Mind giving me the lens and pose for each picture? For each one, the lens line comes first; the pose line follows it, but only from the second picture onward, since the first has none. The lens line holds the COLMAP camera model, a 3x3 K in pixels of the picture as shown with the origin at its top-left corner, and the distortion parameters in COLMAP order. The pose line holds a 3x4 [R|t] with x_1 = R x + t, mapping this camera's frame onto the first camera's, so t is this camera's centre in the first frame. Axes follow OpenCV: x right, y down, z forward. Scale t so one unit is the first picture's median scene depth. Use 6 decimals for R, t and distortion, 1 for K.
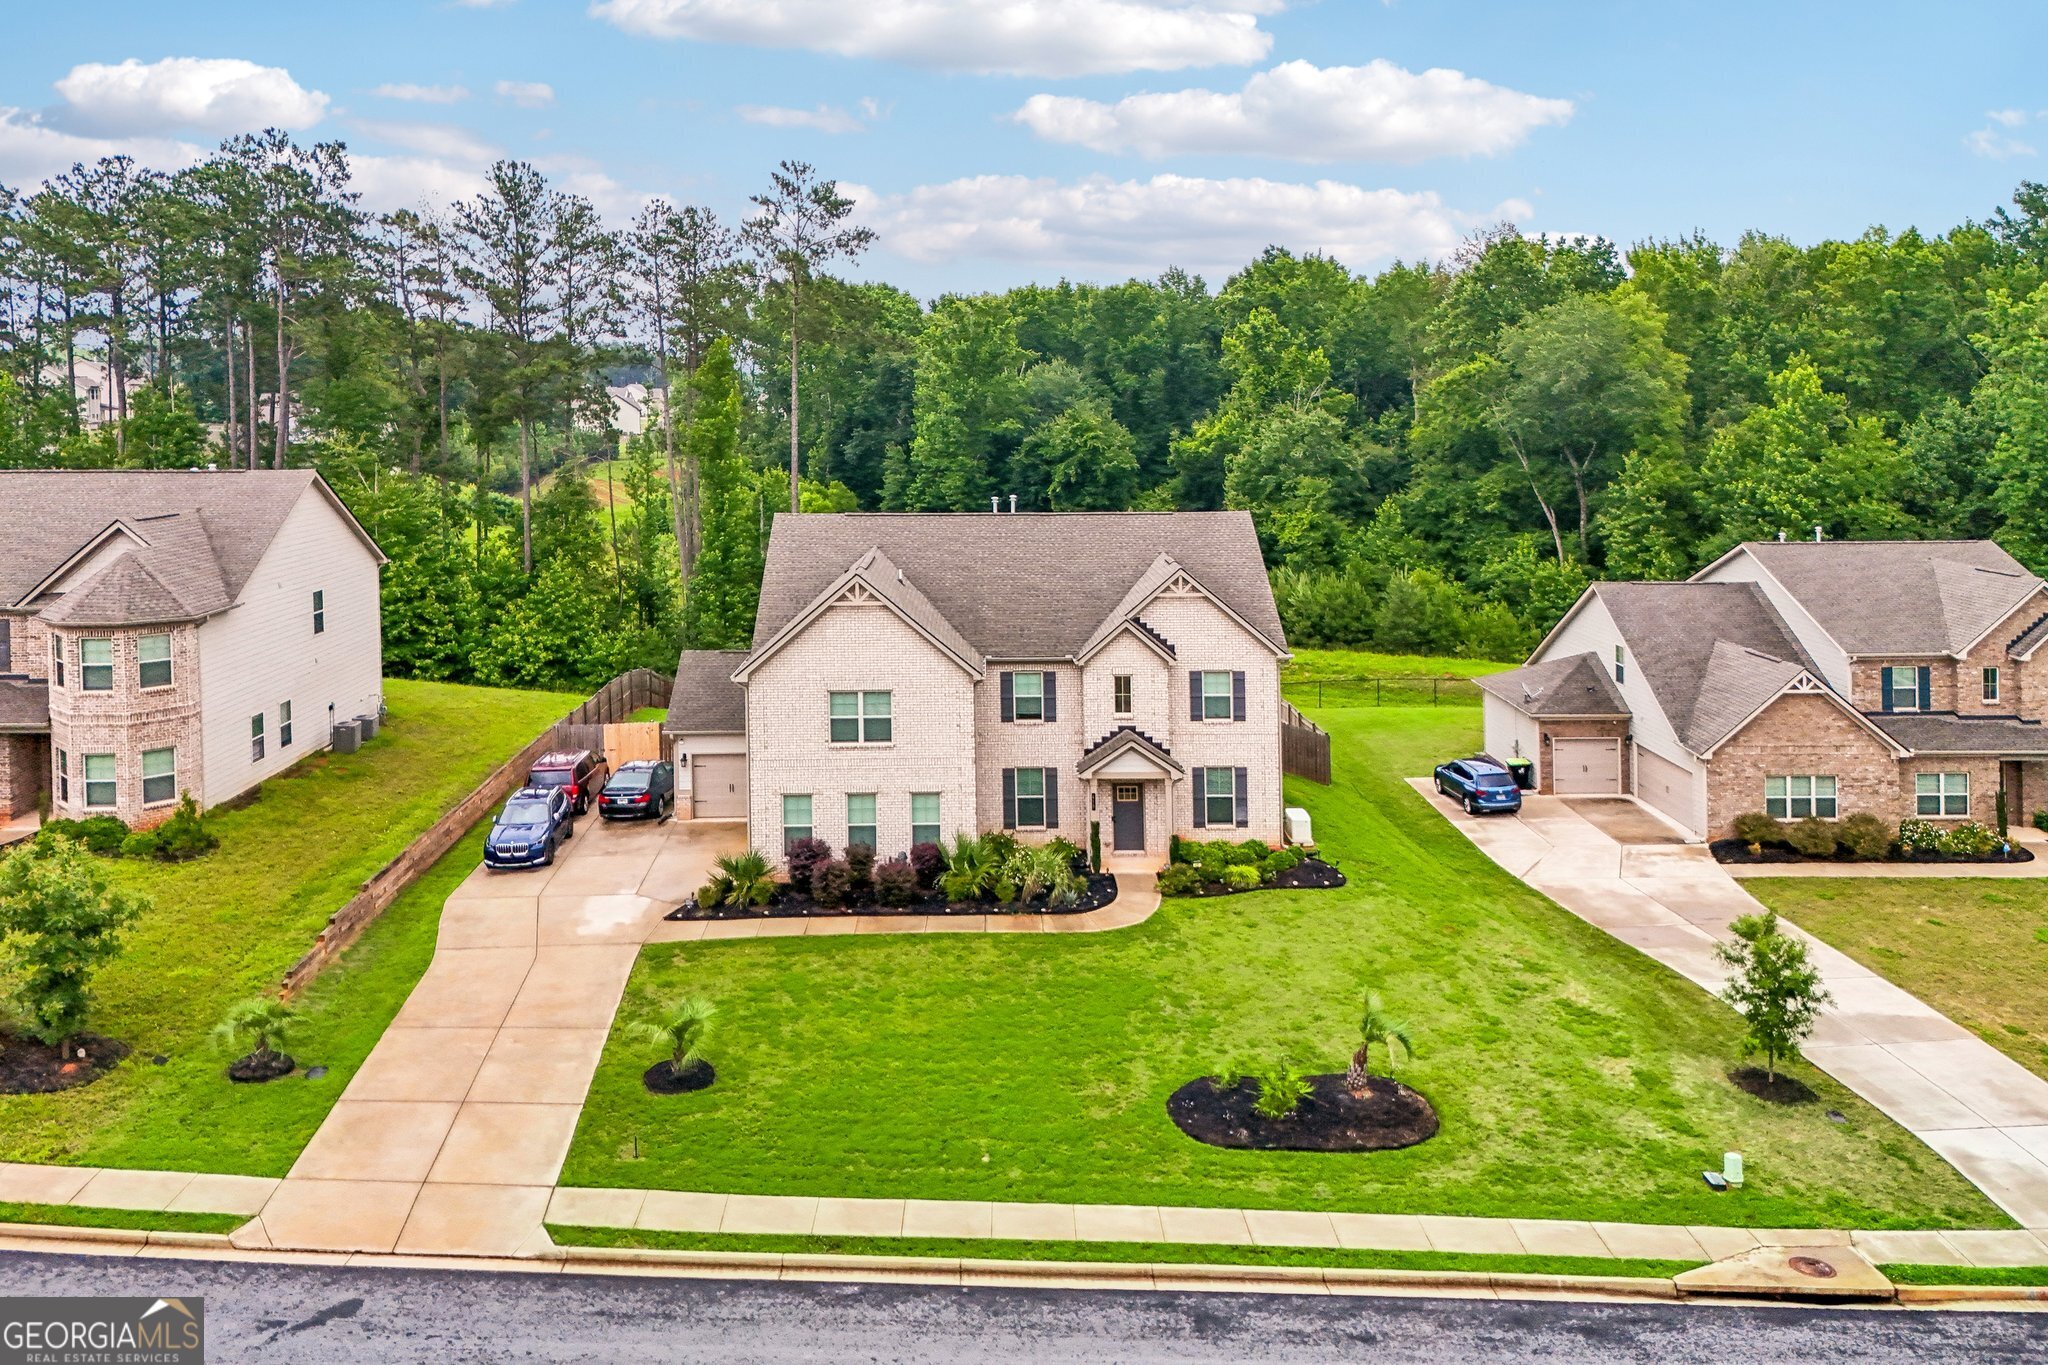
lens RADIAL K [[1364.9, 0, 980.2], [0, 1364.9, 462.3], [0, 0, 1]] dist [0.066085, -0.050177]
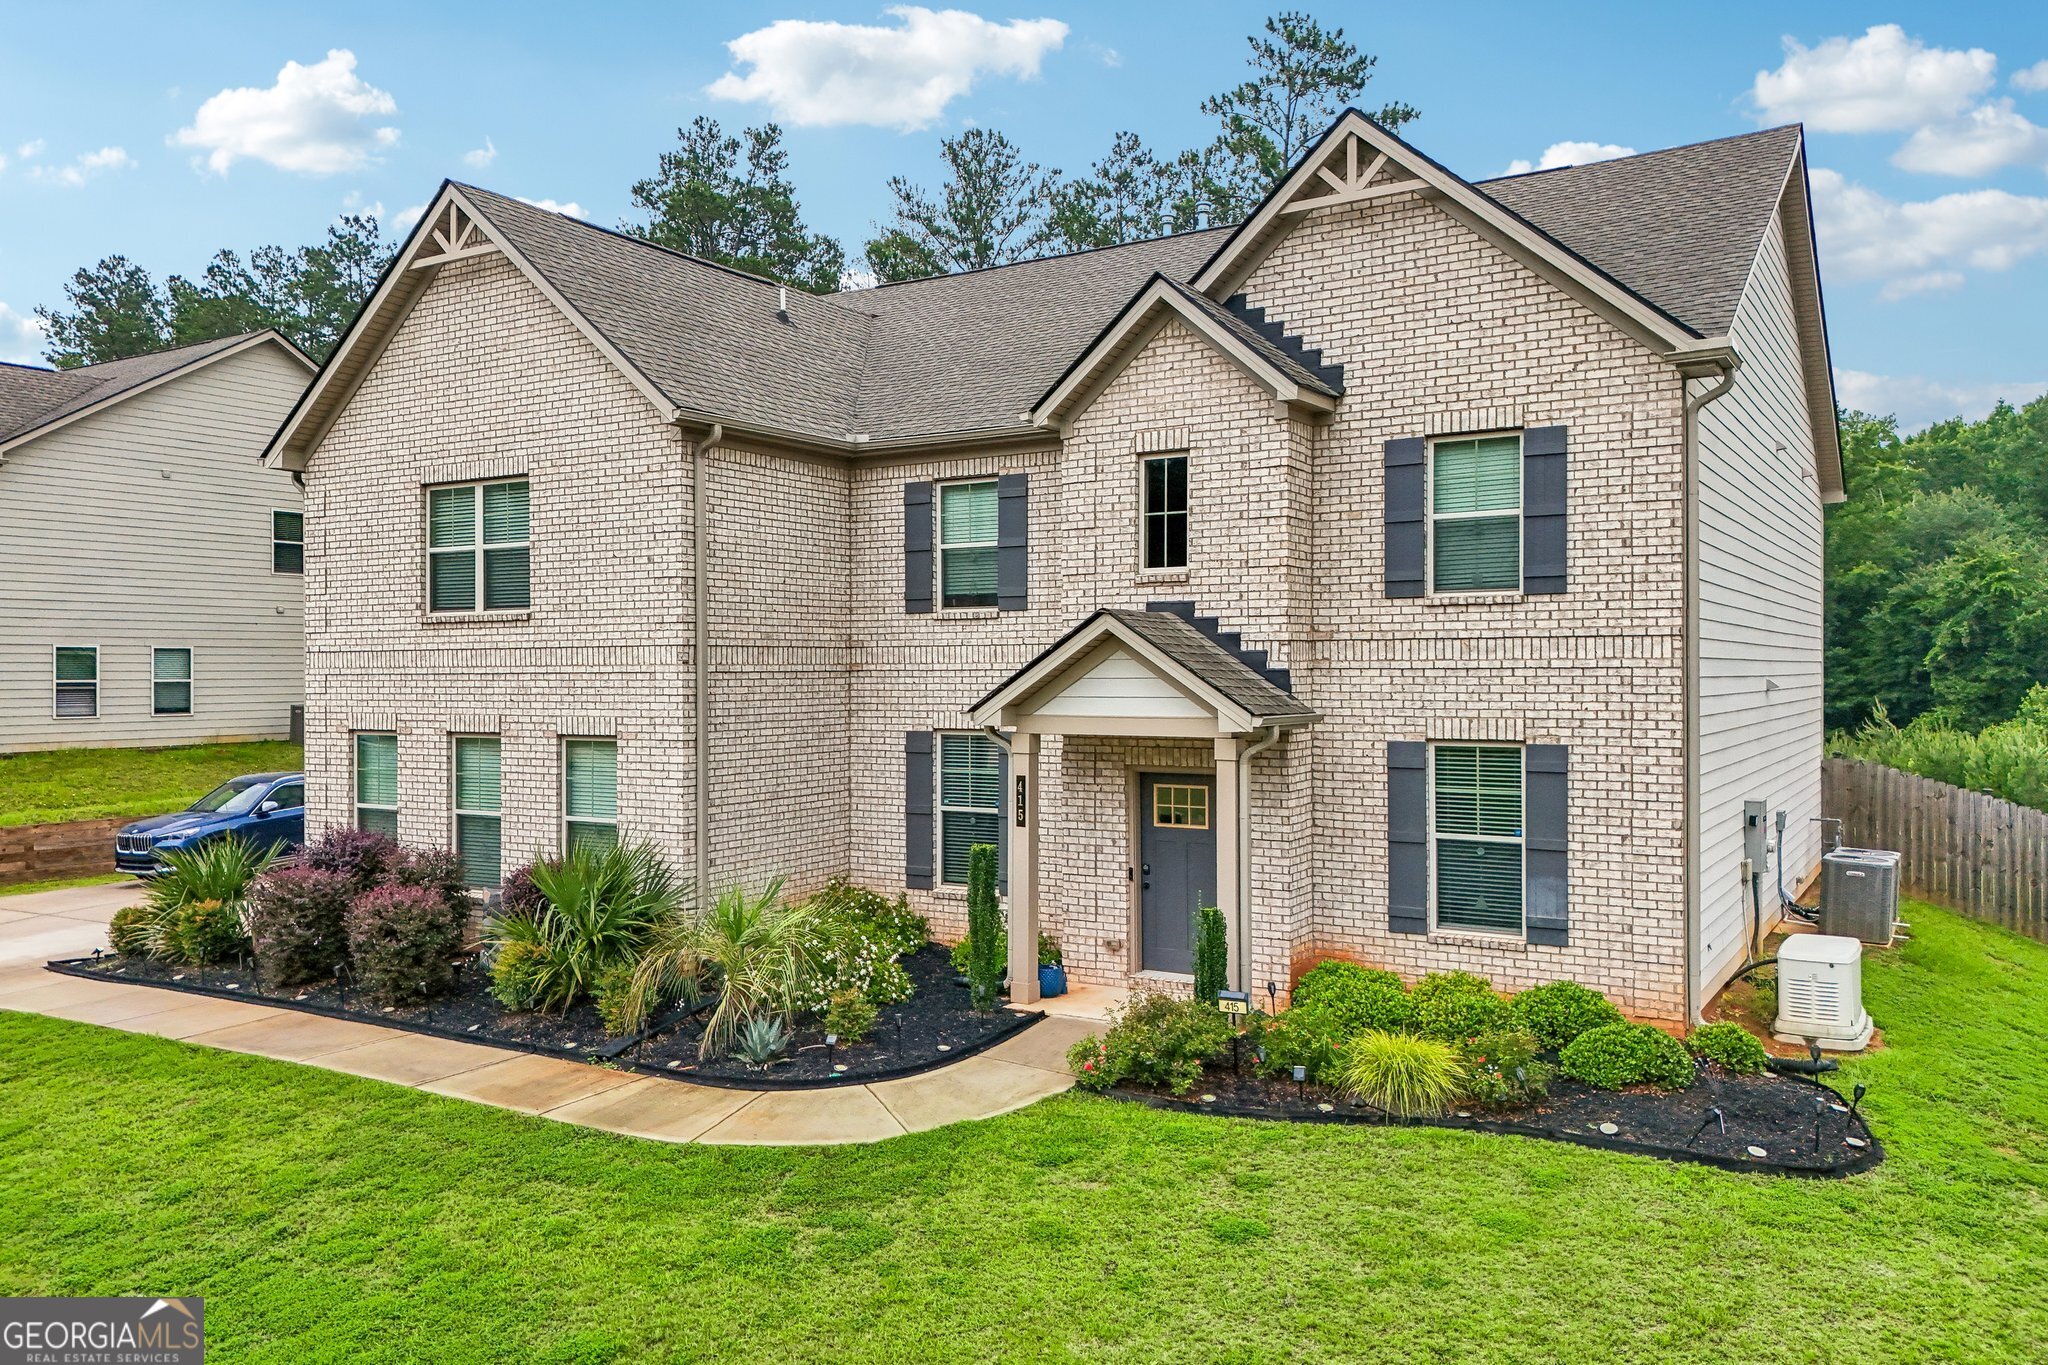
lens RADIAL K [[1508.9, 0, 993.1], [0, 1508.9, 679.3], [0, 0, 1]] dist [0.098265, -0.133665]
pose [[0.860968, 0.013683, -0.508476, 0.257846], [-0.012590, 0.999905, 0.005591, 0.209316], [0.508504, 0.001588, 0.861058, 0.656638]]
